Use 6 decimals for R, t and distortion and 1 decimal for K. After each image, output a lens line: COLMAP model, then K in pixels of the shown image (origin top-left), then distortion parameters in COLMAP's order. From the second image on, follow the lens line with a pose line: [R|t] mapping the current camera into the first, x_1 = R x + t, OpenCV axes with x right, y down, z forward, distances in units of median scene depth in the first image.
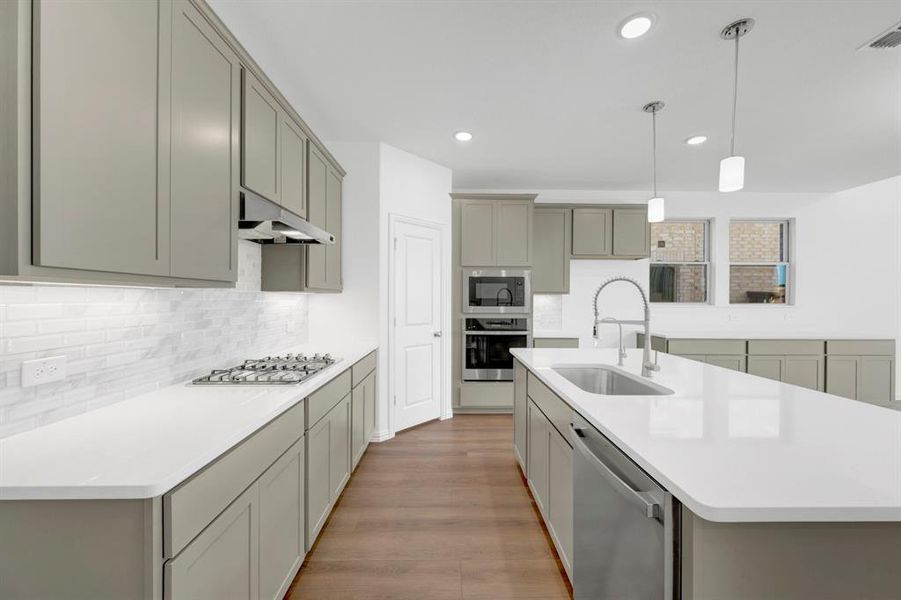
lens RADIAL K [[354.3, 0, 454.7], [0, 354.3, 299.9], [0, 0, 1]] dist [0.001065, 0.000073]
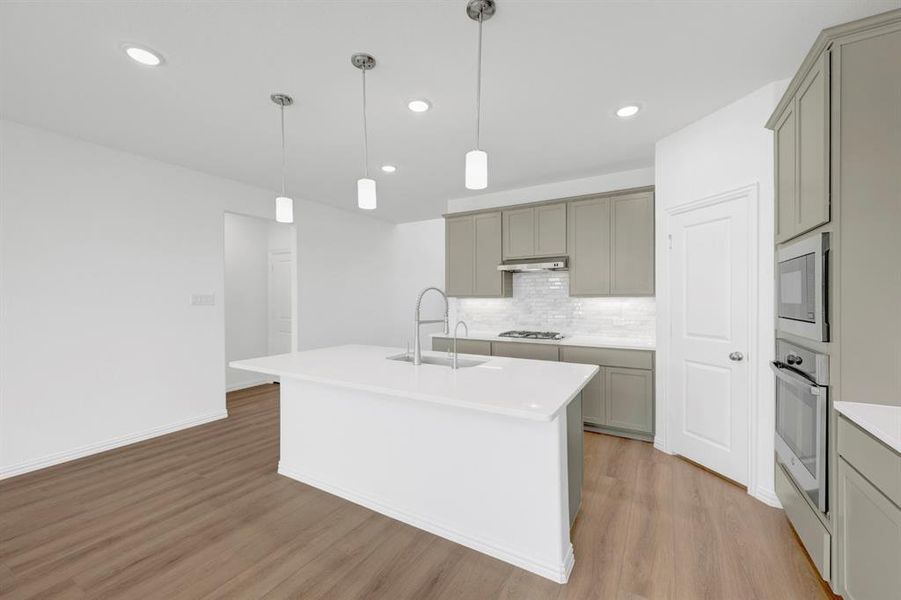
lens RADIAL K [[354.3, 0, 454.7], [0, 354.3, 299.9], [0, 0, 1]] dist [0.001065, 0.000073]
pose [[-0.520773, 0.003434, -0.853689, 0.784208], [0.002128, 0.999994, 0.002724, -0.010413], [0.853693, -0.000398, -0.520777, 0.886804]]
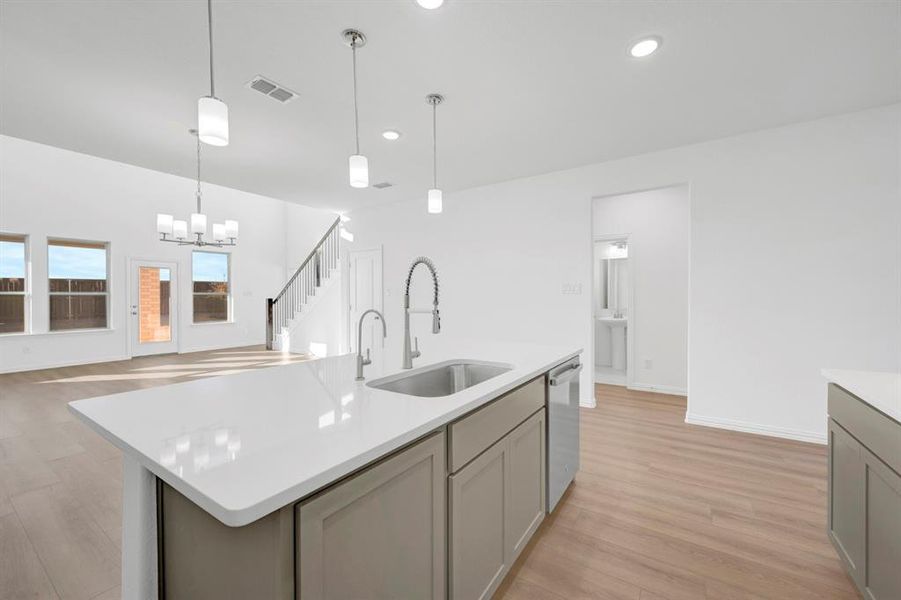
lens RADIAL K [[360.3, 0, 449.5], [0, 360.3, 296.5], [0, 0, 1]] dist [0.000181, 0.000004]
pose [[-0.818553, -0.002084, 0.574427, -0.045924], [0.004124, 0.999946, 0.009504, 0.008822], [-0.574416, 0.010149, -0.818501, 0.861020]]
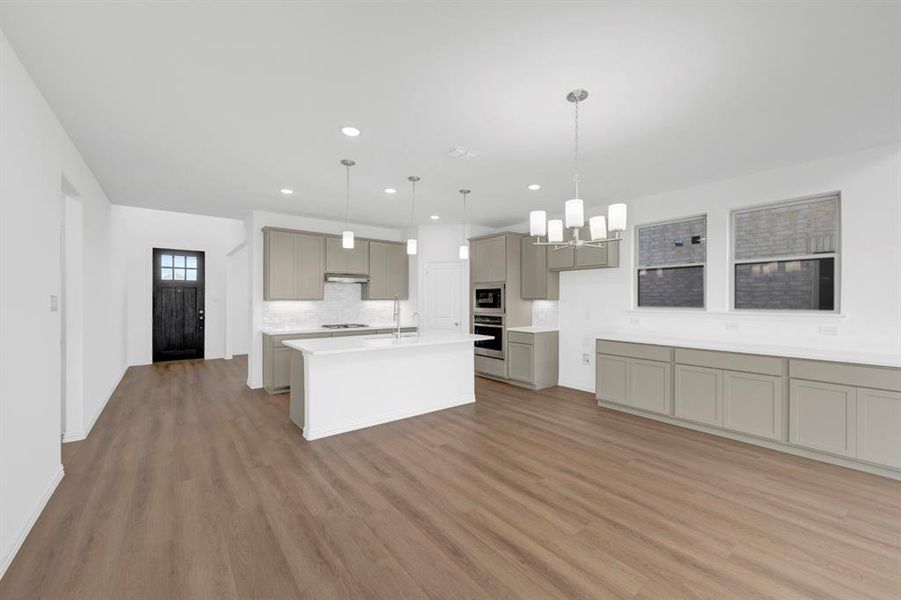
lens RADIAL K [[354.3, 0, 454.7], [0, 354.3, 299.9], [0, 0, 1]] dist [0.001065, 0.000073]
pose [[0.608471, -0.003706, -0.793567, 1.295407], [0.000053, 0.999989, -0.004629, -0.010137], [0.793576, 0.002774, 0.608465, -0.052462]]
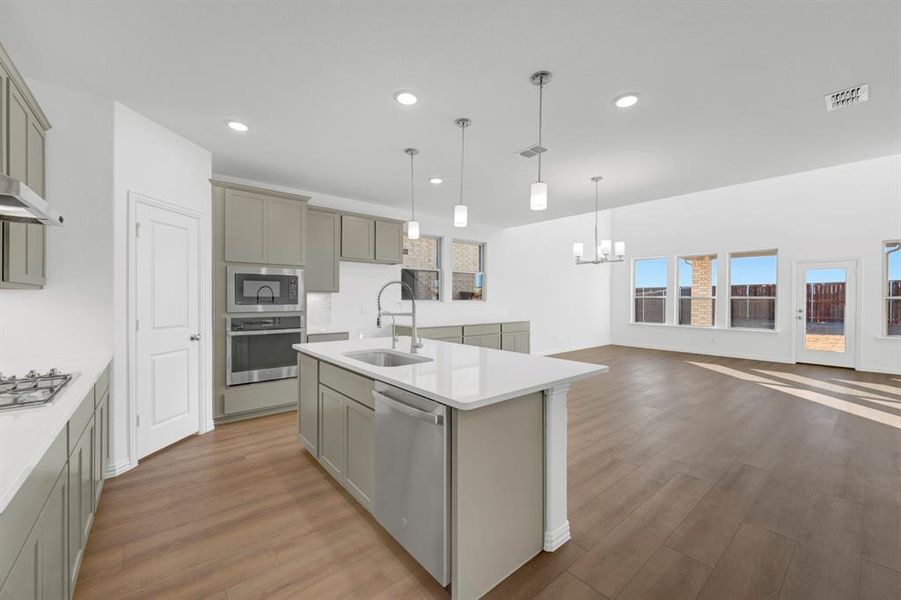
lens RADIAL K [[354.3, 0, 454.7], [0, 354.3, 299.9], [0, 0, 1]] dist [0.001065, 0.000073]
pose [[0.776083, -0.005616, 0.630606, -0.102750], [0.002817, 0.999981, 0.005439, 0.000930], [-0.630624, -0.002445, 0.776084, -0.086765]]
